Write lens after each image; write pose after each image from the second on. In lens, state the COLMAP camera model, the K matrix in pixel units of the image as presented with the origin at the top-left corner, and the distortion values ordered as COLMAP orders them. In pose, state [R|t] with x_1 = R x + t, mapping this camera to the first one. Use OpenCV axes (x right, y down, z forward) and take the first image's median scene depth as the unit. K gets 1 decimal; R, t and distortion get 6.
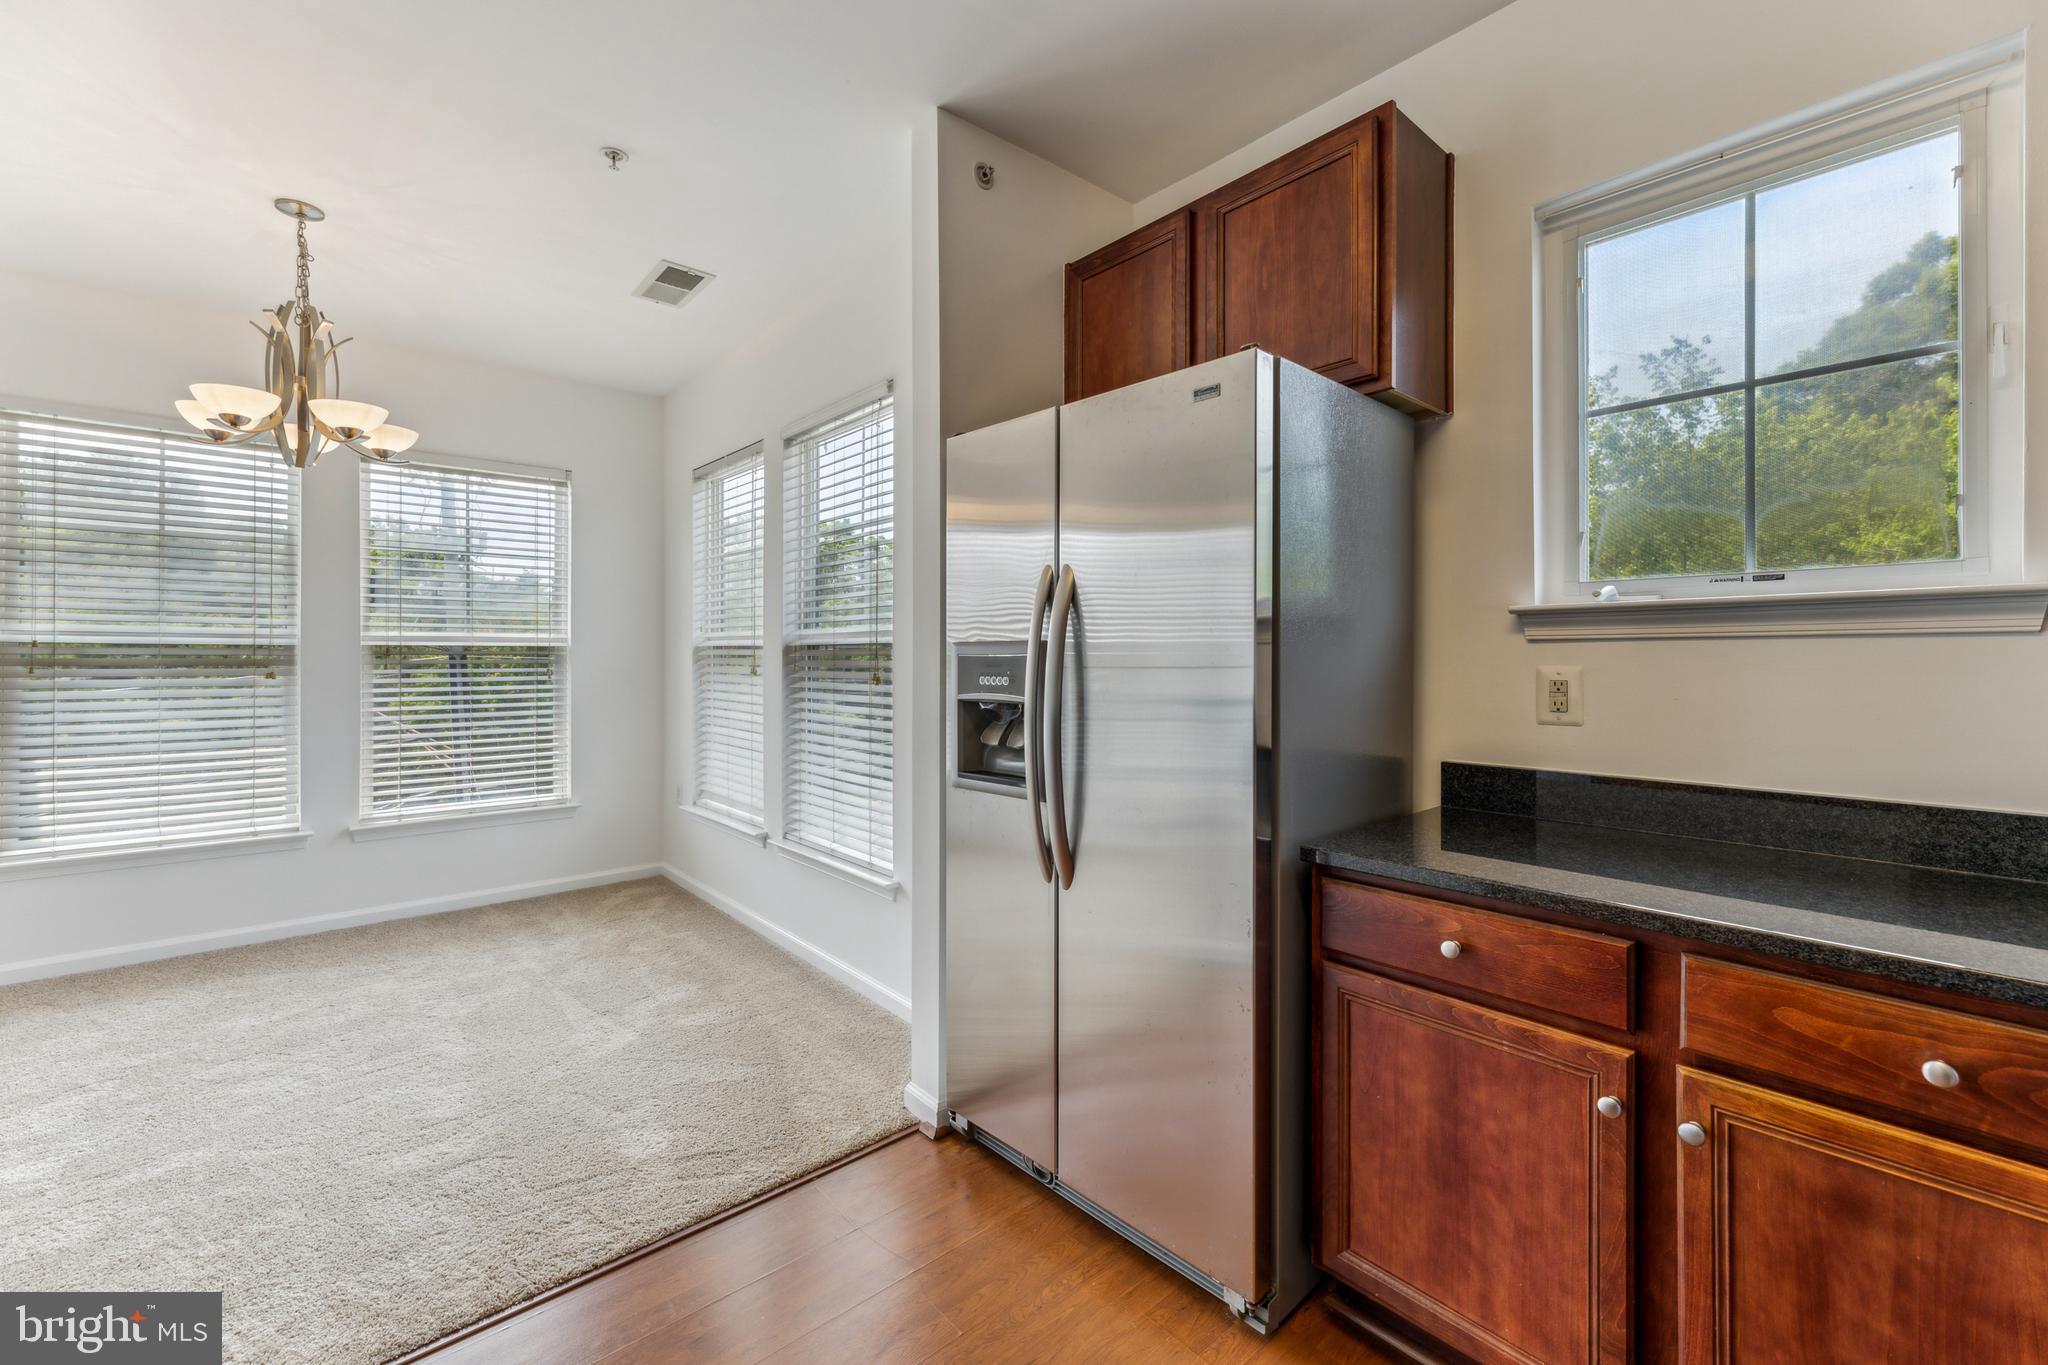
lens RADIAL K [[836.2, 0, 1031.6], [0, 836.2, 666.4], [0, 0, 1]] dist [0.001240, 0.000028]
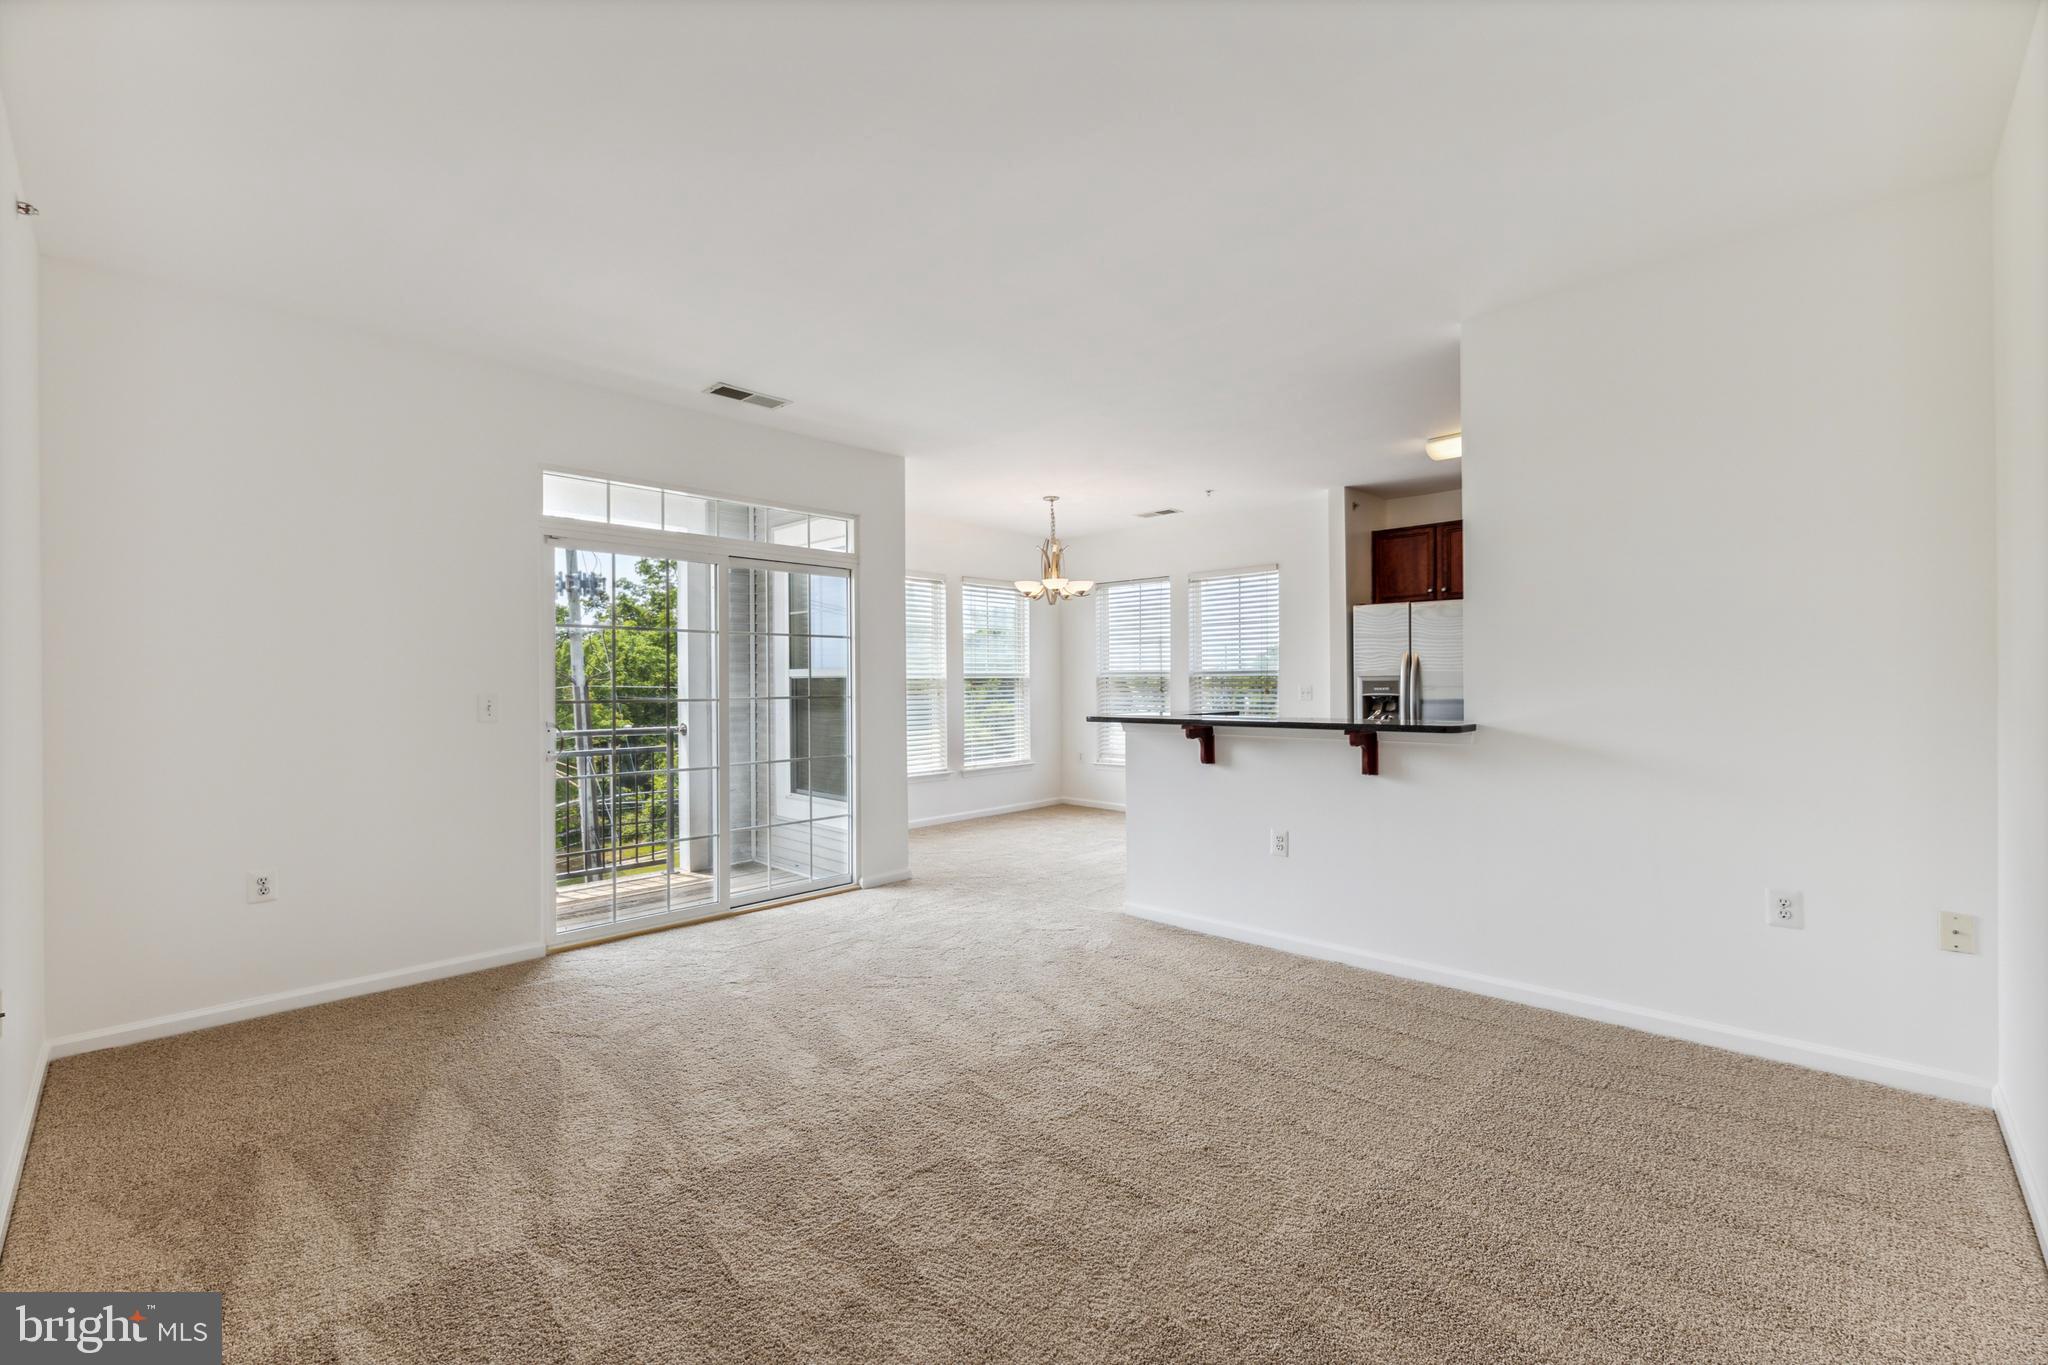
lens RADIAL K [[844.9, 0, 1022.1], [0, 844.9, 688.6], [0, 0, 1]] dist [0.001242, 0.000012]
pose [[0.996737, -0.008805, 0.080235, -1.167340], [0.009139, 0.999951, -0.003799, 0.012227], [-0.080198, 0.004520, 0.996769, -1.422617]]
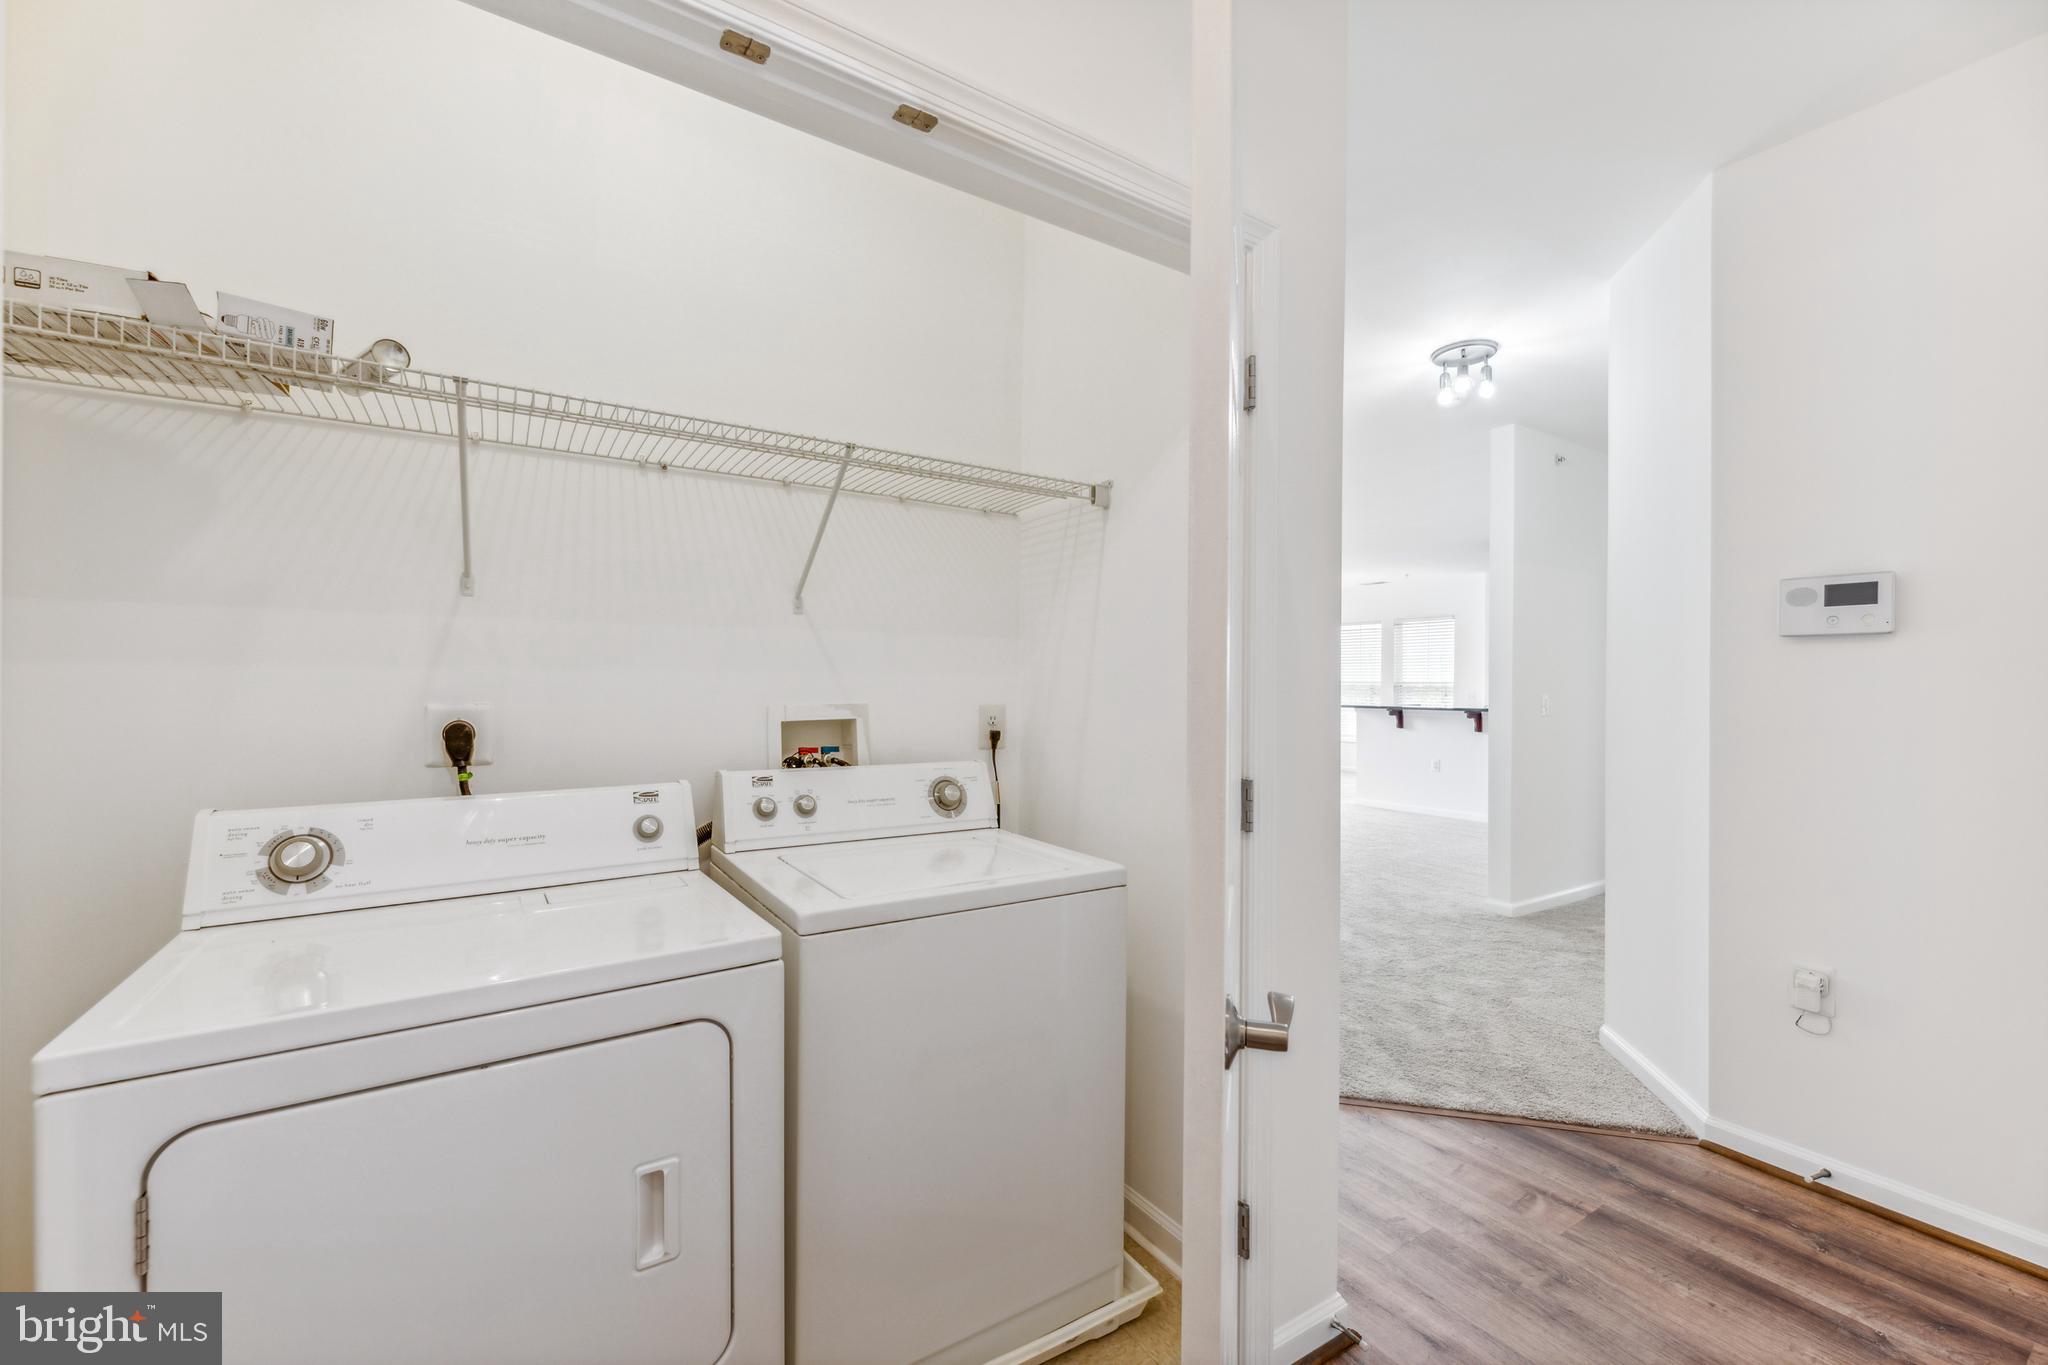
lens RADIAL K [[836.2, 0, 1026.3], [0, 836.2, 687.1], [0, 0, 1]] dist [0.001240, 0.000028]
pose [[0.989185, 0.007020, -0.146506, -1.946381], [-0.007822, 0.999957, -0.004901, 0.022370], [0.146465, 0.005994, 0.989198, -4.415982]]
